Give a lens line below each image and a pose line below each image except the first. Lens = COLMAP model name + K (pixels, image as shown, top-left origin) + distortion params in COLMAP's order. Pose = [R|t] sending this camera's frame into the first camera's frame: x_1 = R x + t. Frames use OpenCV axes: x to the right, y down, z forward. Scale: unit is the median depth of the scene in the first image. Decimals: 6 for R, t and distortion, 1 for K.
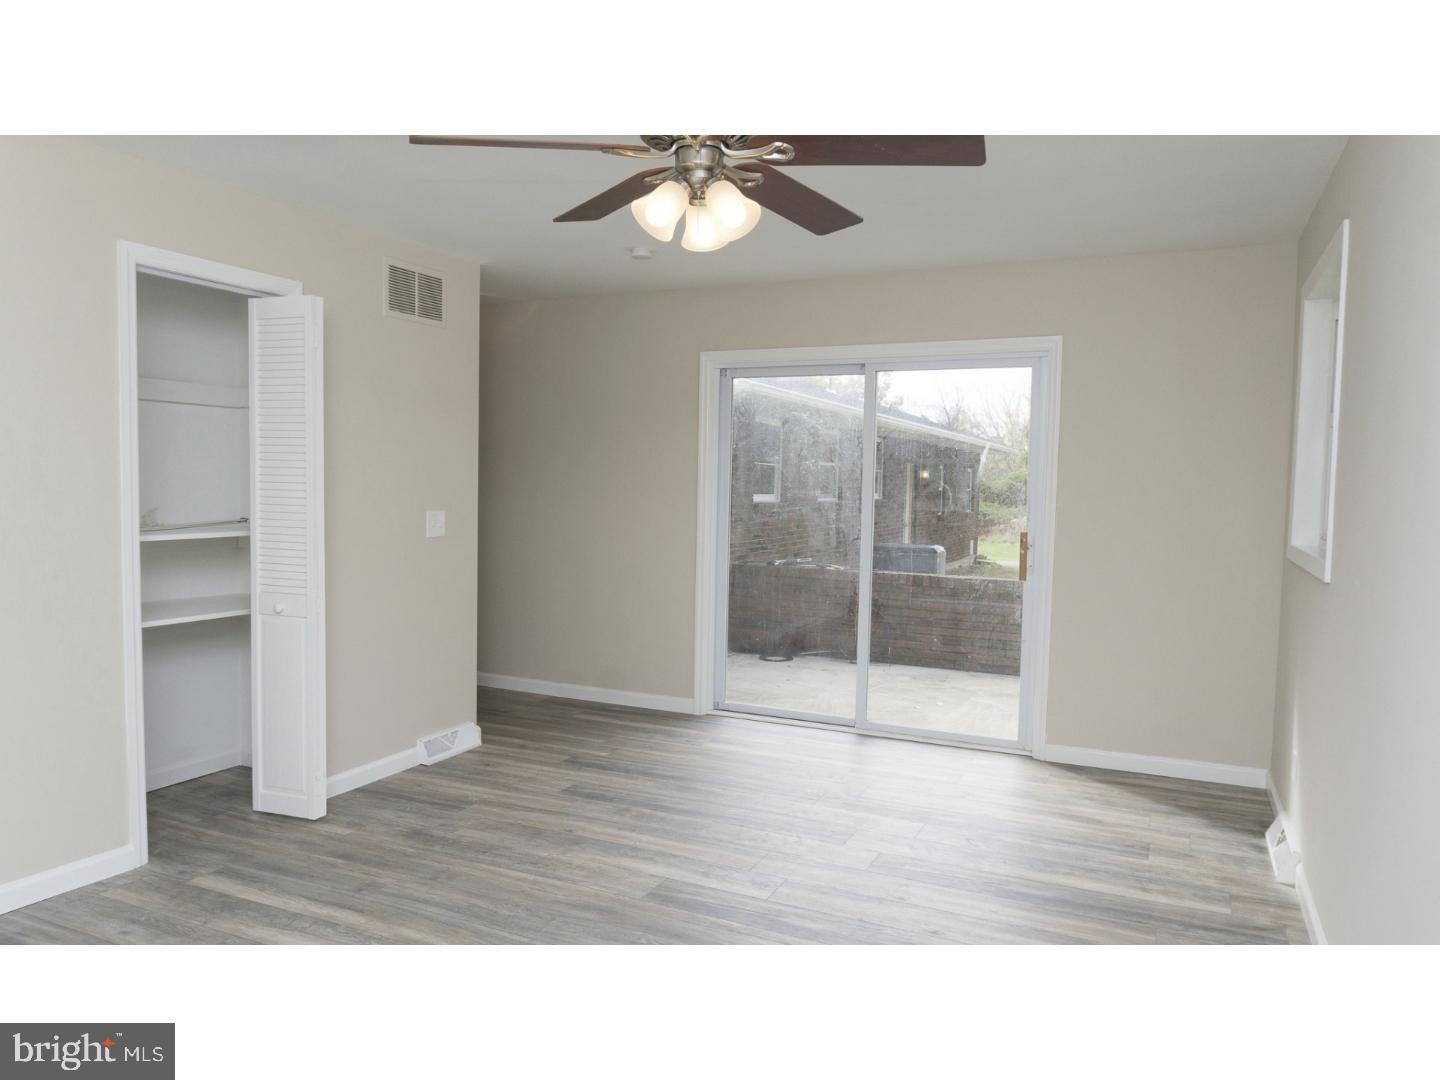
lens RADIAL K [[982.6, 0, 720.0], [0, 982.6, 540.0], [0, 0, 1]] dist [-0.003768, -0.002013]
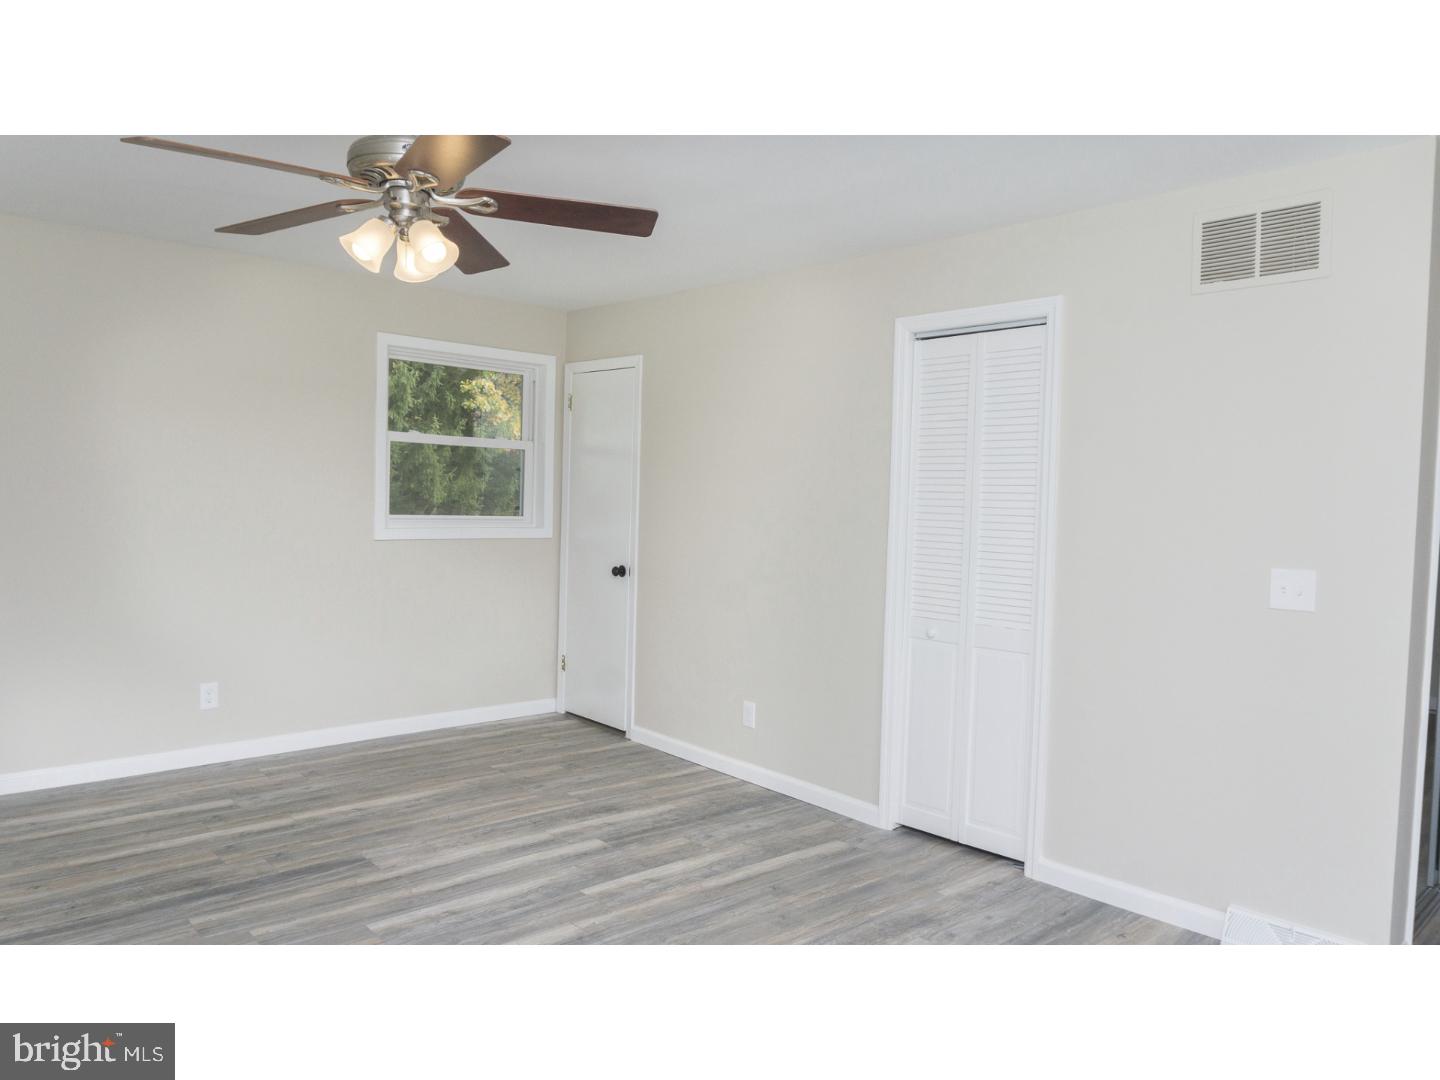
lens RADIAL K [[1002.2, 0, 760.2], [0, 1002.2, 539.9], [0, 0, 1]] dist [-0.002339, -0.002908]
pose [[-0.361584, 0.000070, -0.932339, 0.589847], [-0.100331, 0.994190, 0.038986, -0.051721], [0.926925, 0.107640, -0.359476, 1.220637]]
